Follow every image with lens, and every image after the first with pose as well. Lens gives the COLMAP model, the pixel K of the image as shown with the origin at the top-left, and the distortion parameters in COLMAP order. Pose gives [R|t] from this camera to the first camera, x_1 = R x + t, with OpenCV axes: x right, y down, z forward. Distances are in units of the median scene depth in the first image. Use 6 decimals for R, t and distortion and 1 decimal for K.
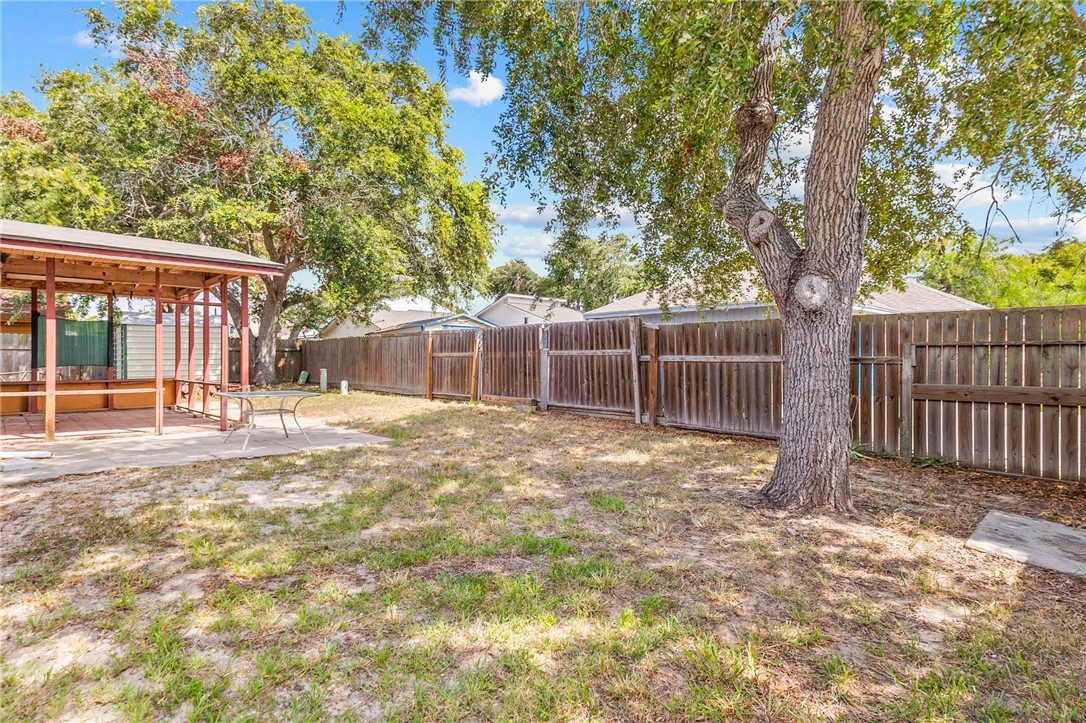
lens RADIAL K [[517.2, 0, 543.0], [0, 517.2, 358.2], [0, 0, 1]] dist [-0.000139, 0.000000]
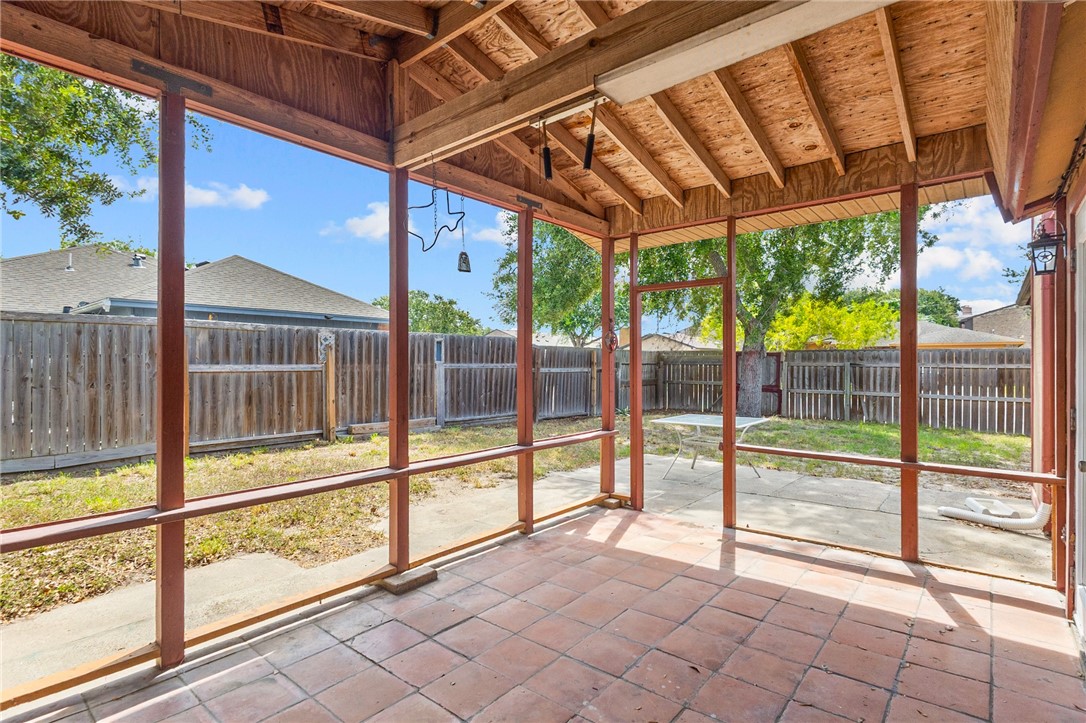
lens RADIAL K [[516.0, 0, 543.1], [0, 516.0, 360.2], [0, 0, 1]] dist [-0.003150, -0.001038]
pose [[-0.064776, 0.004389, 0.997890, -0.973608], [-0.001755, 0.999988, -0.004512, -0.017560], [-0.997898, -0.002043, -0.064768, 0.929774]]
